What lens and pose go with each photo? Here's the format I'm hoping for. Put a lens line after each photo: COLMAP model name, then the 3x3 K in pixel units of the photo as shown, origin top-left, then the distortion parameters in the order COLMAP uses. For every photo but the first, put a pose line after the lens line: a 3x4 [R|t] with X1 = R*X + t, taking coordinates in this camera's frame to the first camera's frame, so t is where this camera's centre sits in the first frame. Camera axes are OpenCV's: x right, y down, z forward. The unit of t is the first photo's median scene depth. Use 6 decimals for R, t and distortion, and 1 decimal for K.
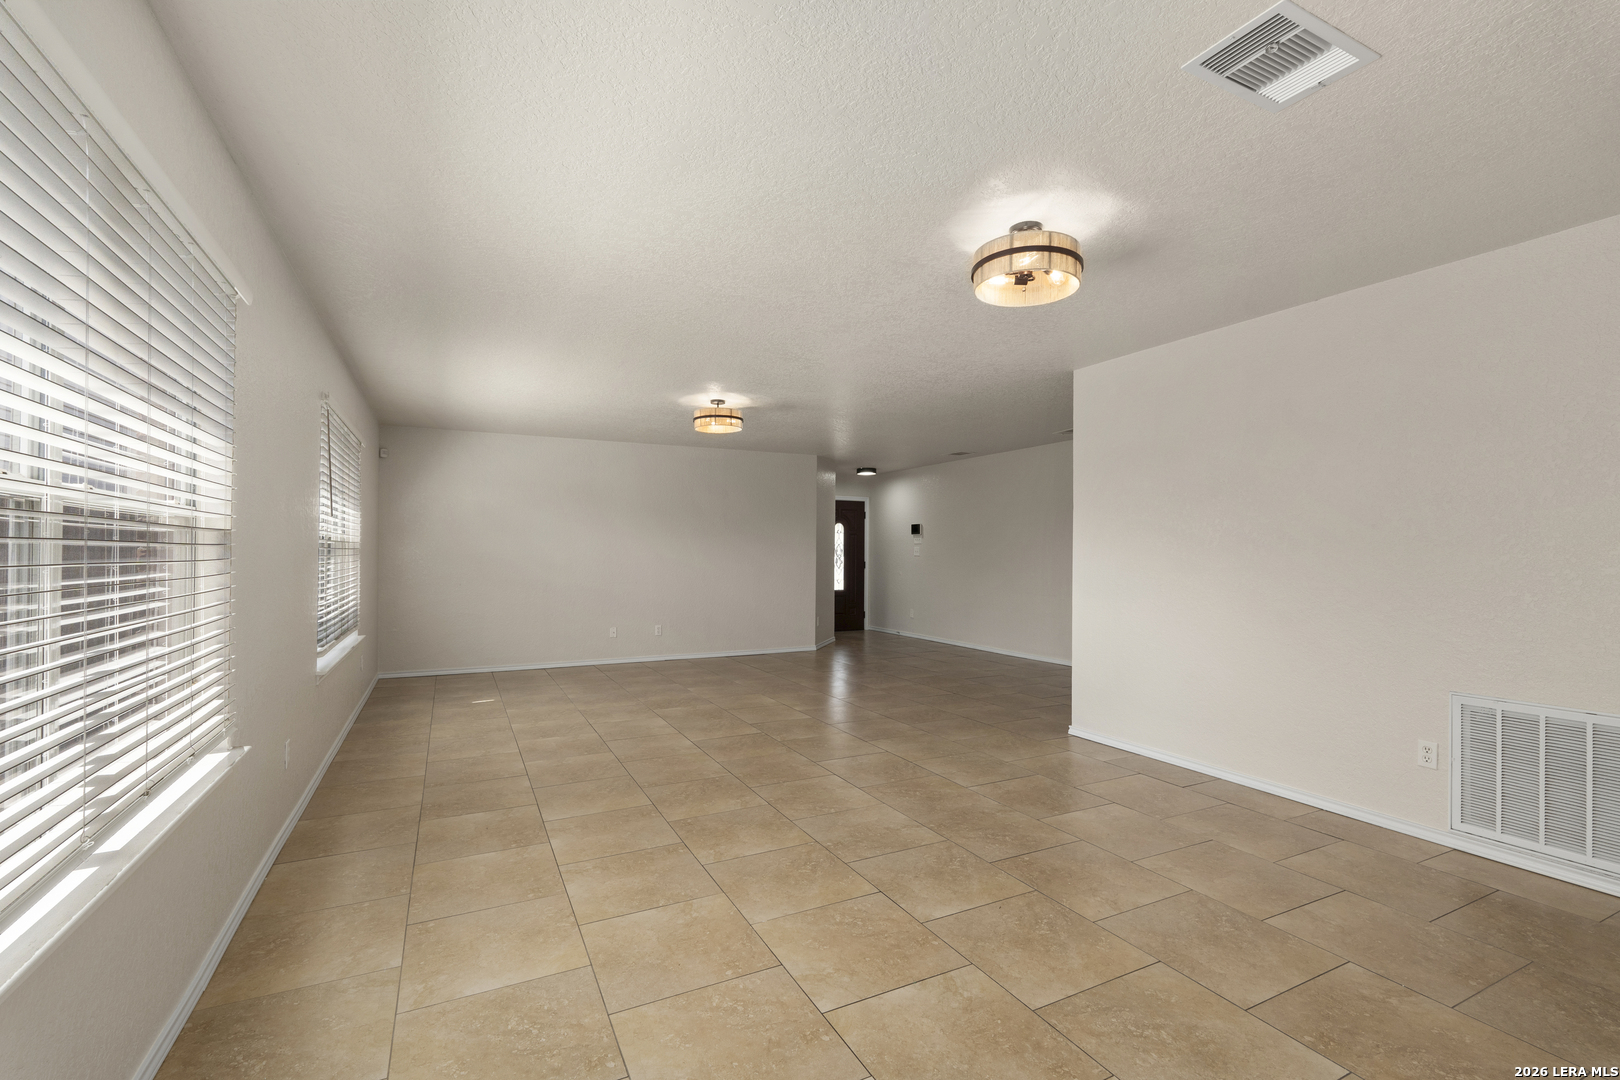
lens RADIAL K [[724.3, 0, 810.0], [0, 724.3, 540.0], [0, 0, 1]] dist [-0.003920, -0.000422]
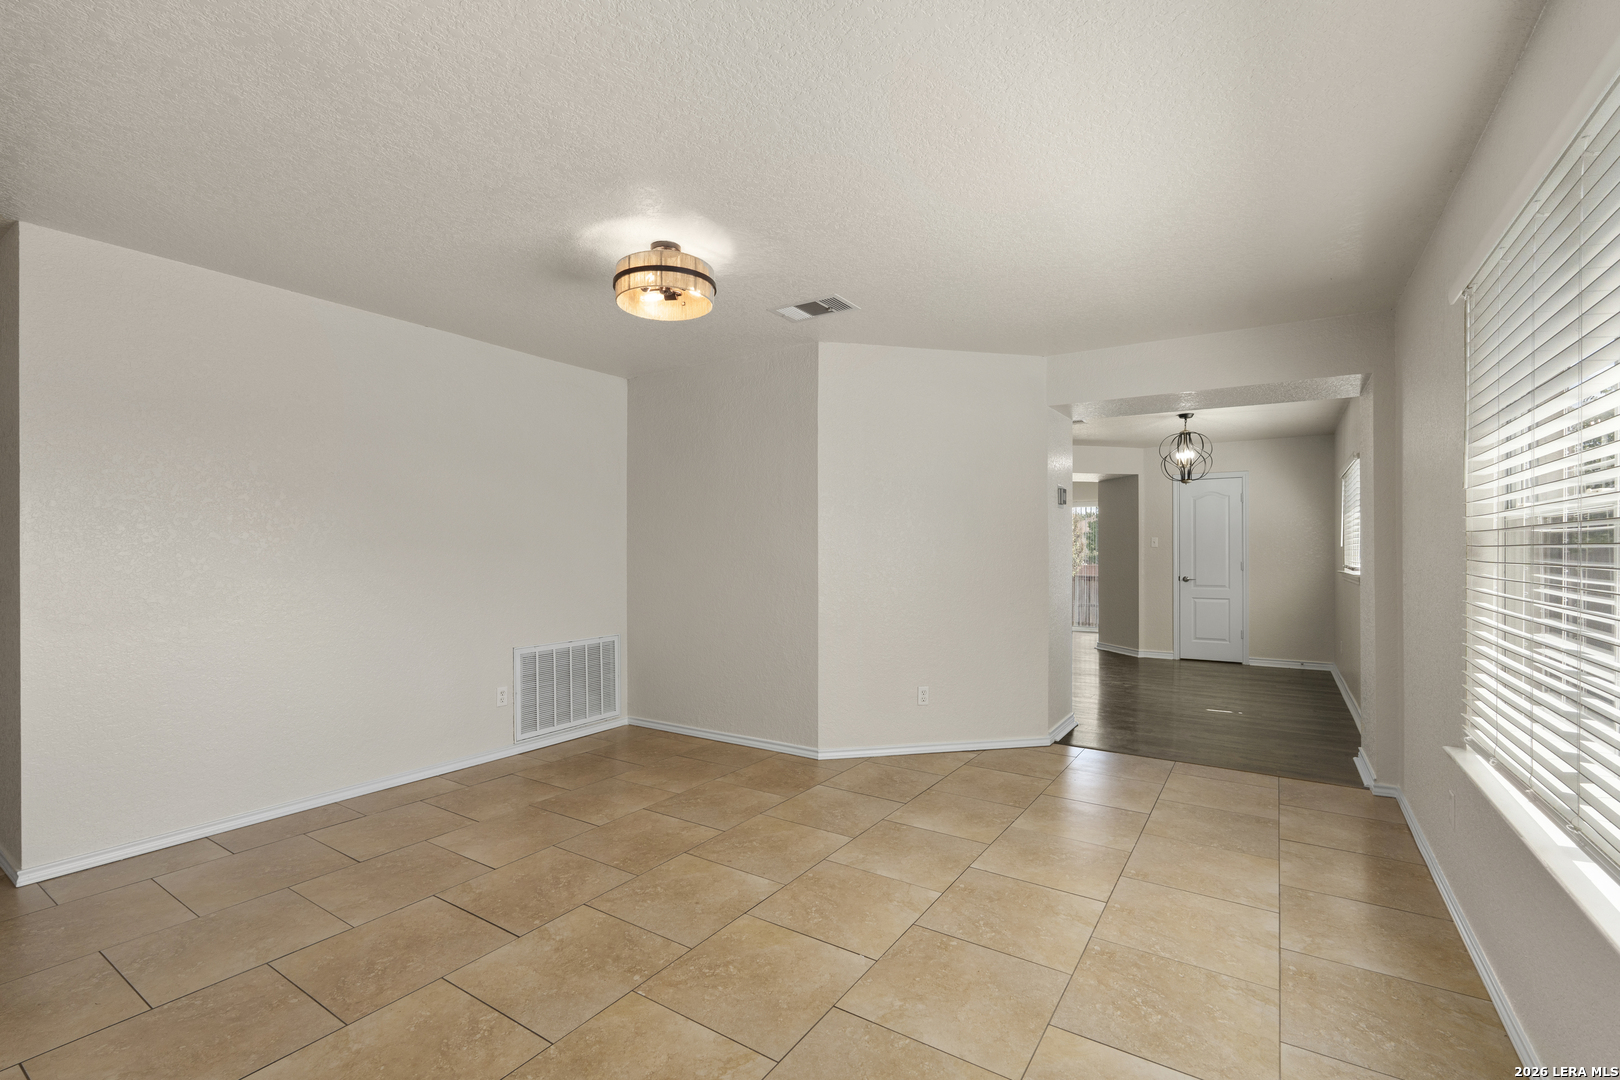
lens RADIAL K [[719.0, 0, 808.4], [0, 719.0, 549.4], [0, 0, 1]] dist [-0.007510, -0.000241]
pose [[-0.506264, -0.000588, 0.862379, -0.720436], [-0.013876, 0.999876, -0.007464, 0.017520], [-0.862267, -0.015745, -0.506209, 1.354819]]
